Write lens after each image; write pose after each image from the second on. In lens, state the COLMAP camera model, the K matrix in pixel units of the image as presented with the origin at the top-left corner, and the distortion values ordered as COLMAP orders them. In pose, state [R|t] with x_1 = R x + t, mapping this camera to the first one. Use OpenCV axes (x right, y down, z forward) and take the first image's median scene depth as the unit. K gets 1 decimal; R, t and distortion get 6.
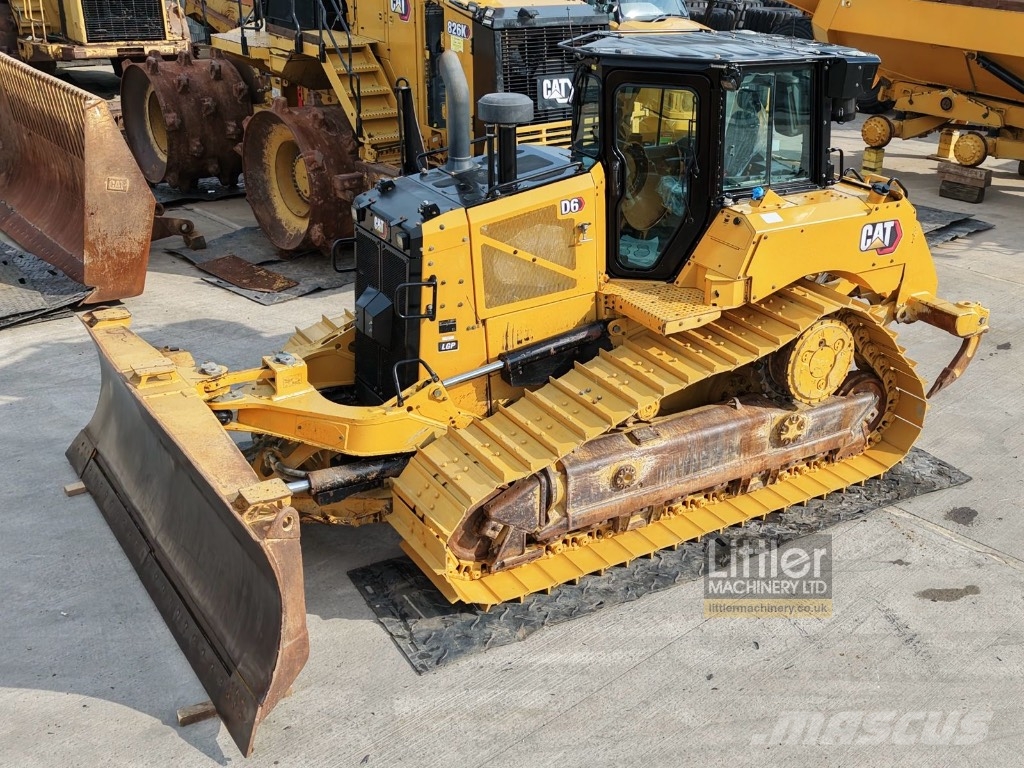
lens RADIAL K [[1134.0, 0, 656.2], [0, 1134.0, 340.3], [0, 0, 1]] dist [0.167384, -0.504487]
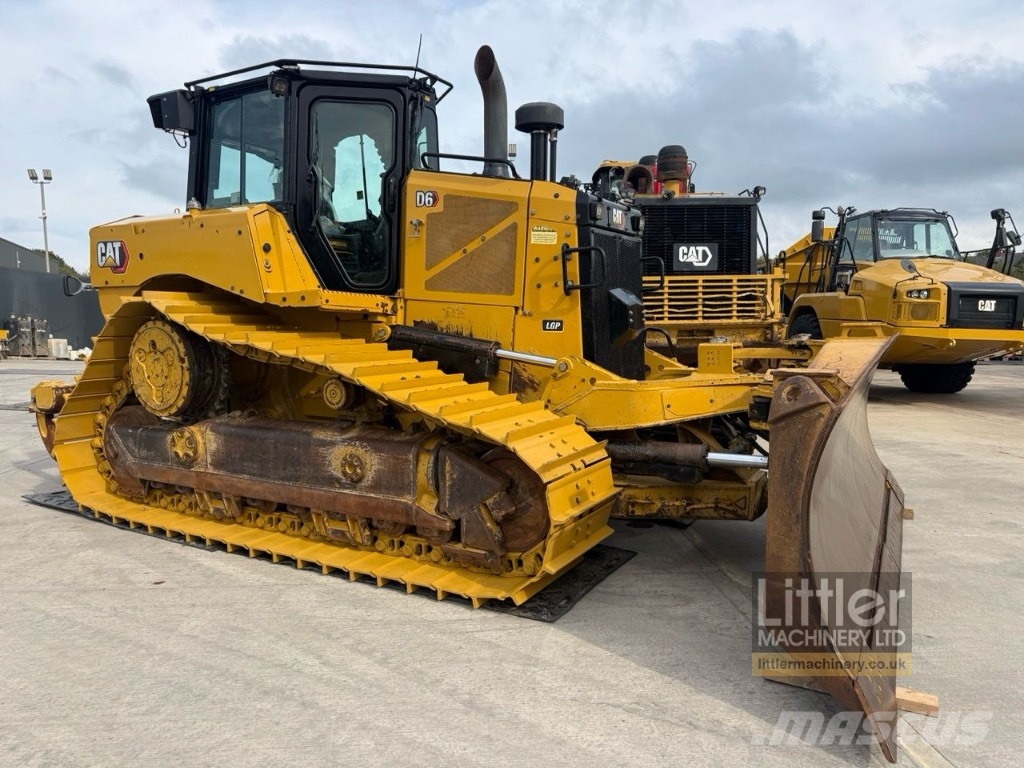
lens RADIAL K [[723.4, 0, 516.1], [0, 723.4, 384.5], [0, 0, 1]] dist [0.075138, -0.098781]
pose [[0.722960, 0.010559, -0.690809, 0.493084], [-0.214733, 0.953797, -0.210148, 0.182081], [0.656672, 0.300268, 0.691824, 0.602113]]
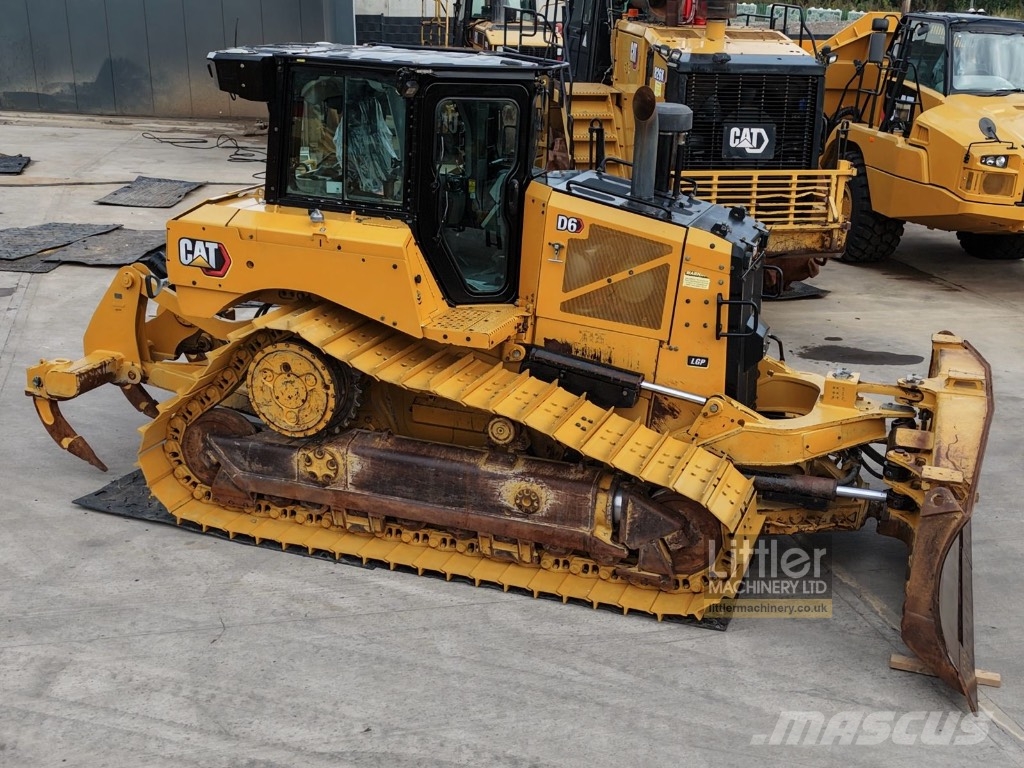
lens RADIAL K [[1305.5, 0, 531.9], [0, 1305.5, 430.8], [0, 0, 1]] dist [0.166318, -0.491378]
pose [[0.845134, 0.164401, -0.508646, 0.577880], [-0.193186, 0.981154, -0.003865, 0.097872], [0.498425, 0.101530, 0.860967, -0.038900]]
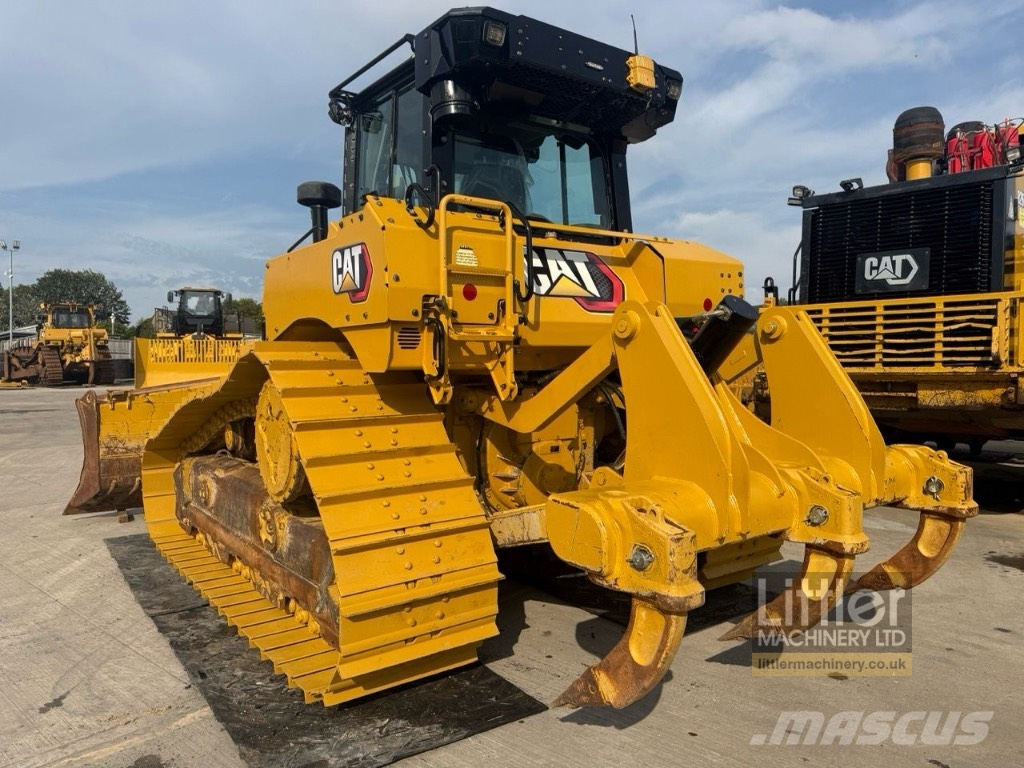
lens RADIAL K [[725.3, 0, 512.0], [0, 725.3, 384.0], [0, 0, 1]] dist [0.055167, -0.061409]
pose [[0.011540, -0.016051, -0.999805, 0.664527], [-0.355899, 0.934329, -0.019108, -0.063698], [0.934453, 0.356050, 0.005069, 1.230322]]
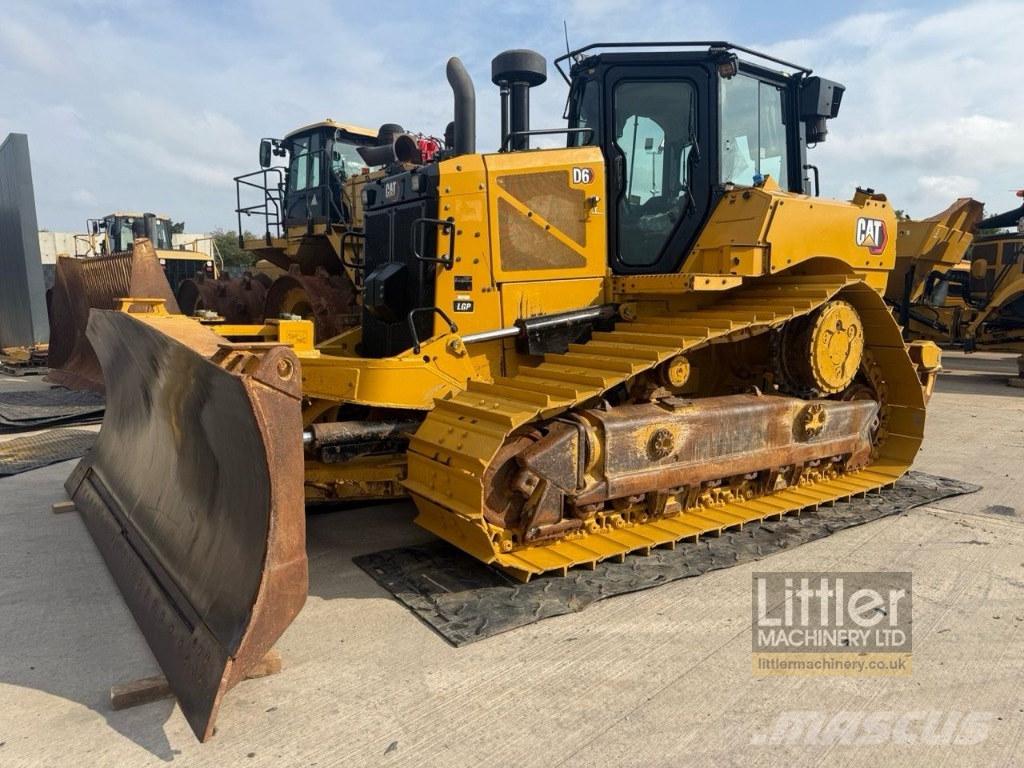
lens RADIAL K [[719.1, 0, 512.0], [0, 719.1, 384.0], [0, 0, 1]] dist [0.140965, -0.293423]
pose [[0.999019, -0.041478, -0.015489, -0.134364], [0.036219, 0.966811, -0.252912, 0.214326], [0.025466, 0.252103, 0.967365, 0.438278]]
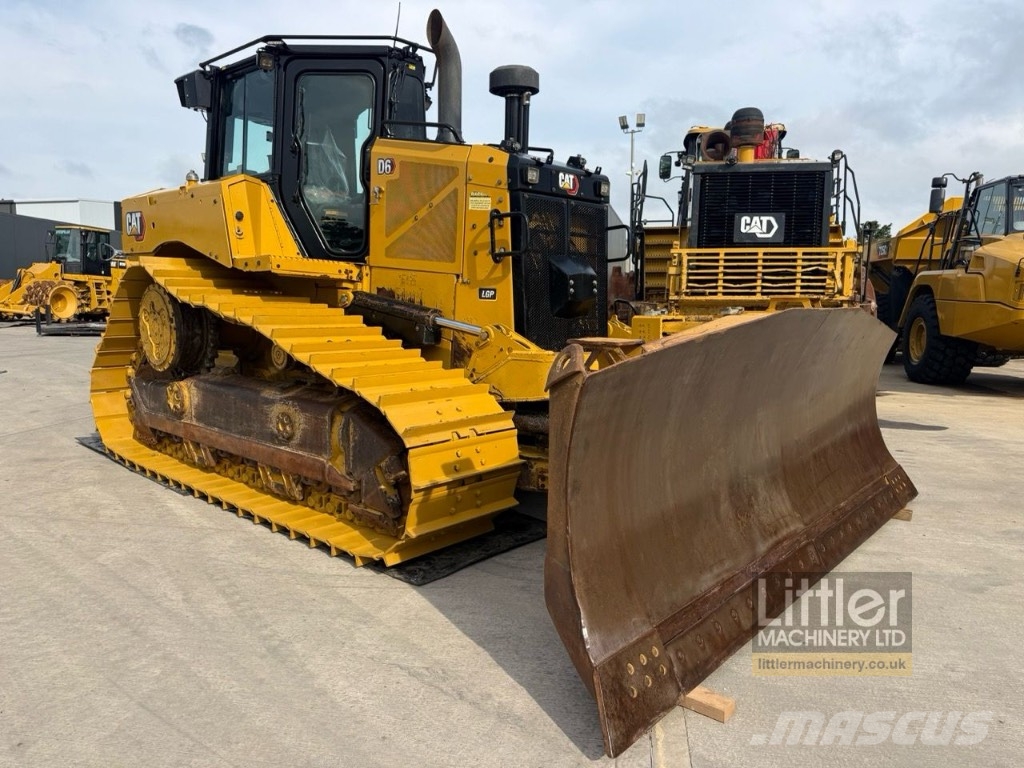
lens RADIAL K [[729.1, 0, 512.0], [0, 729.1, 384.0], [0, 0, 1]] dist [0.047805, -0.062779]
pose [[0.561042, 0.059255, -0.825664, 0.604580], [-0.289053, 0.948673, -0.128330, 0.143969], [0.775681, 0.310659, 0.549373, 0.732005]]
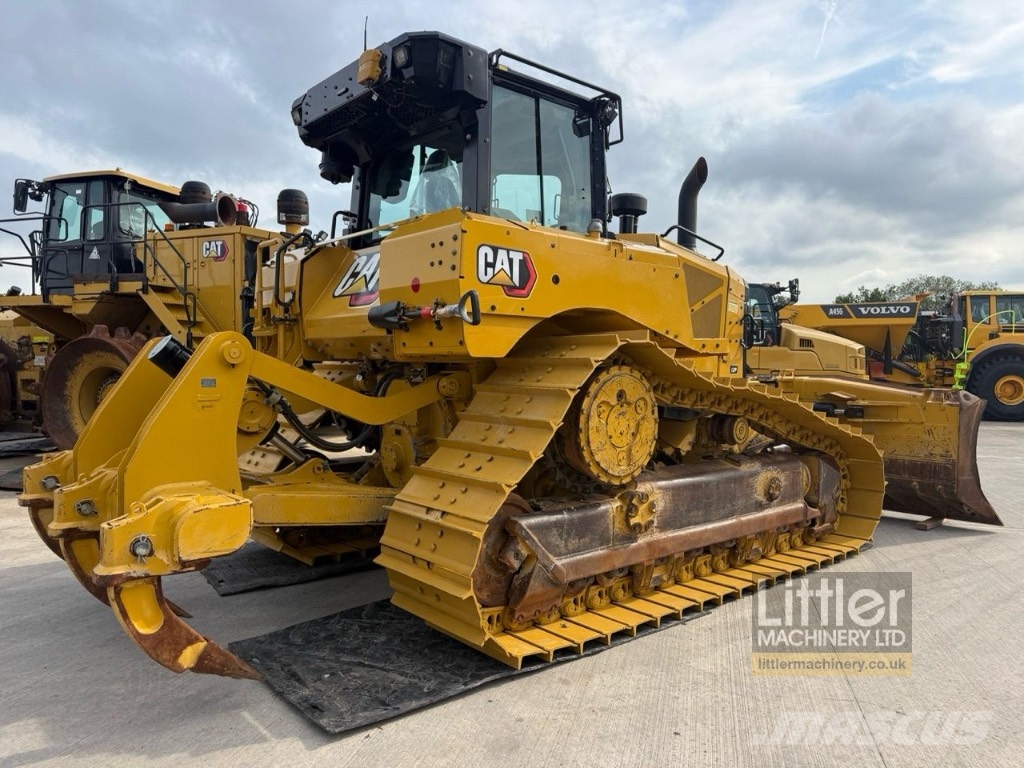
lens RADIAL K [[729.1, 0, 512.0], [0, 729.1, 384.0], [0, 0, 1]] dist [0.047805, -0.062779]
pose [[0.889227, -0.055722, 0.454060, -0.497543], [0.200497, 0.939618, -0.277342, 0.201845], [-0.411189, 0.337657, 0.846706, 0.418145]]
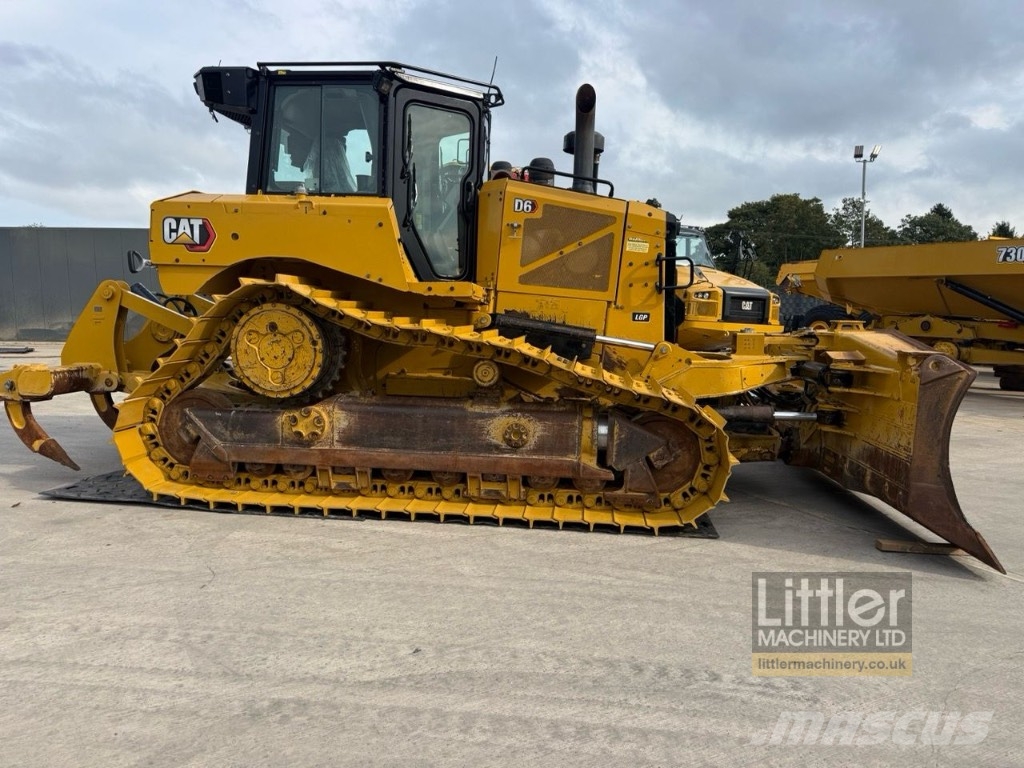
lens RADIAL K [[723.4, 0, 516.1], [0, 723.4, 384.5], [0, 0, 1]] dist [0.075138, -0.098781]
pose [[0.941887, 0.010715, -0.335760, 0.236853], [-0.103232, 0.960360, -0.258943, 0.278124], [0.319676, 0.278556, 0.905657, 0.319656]]
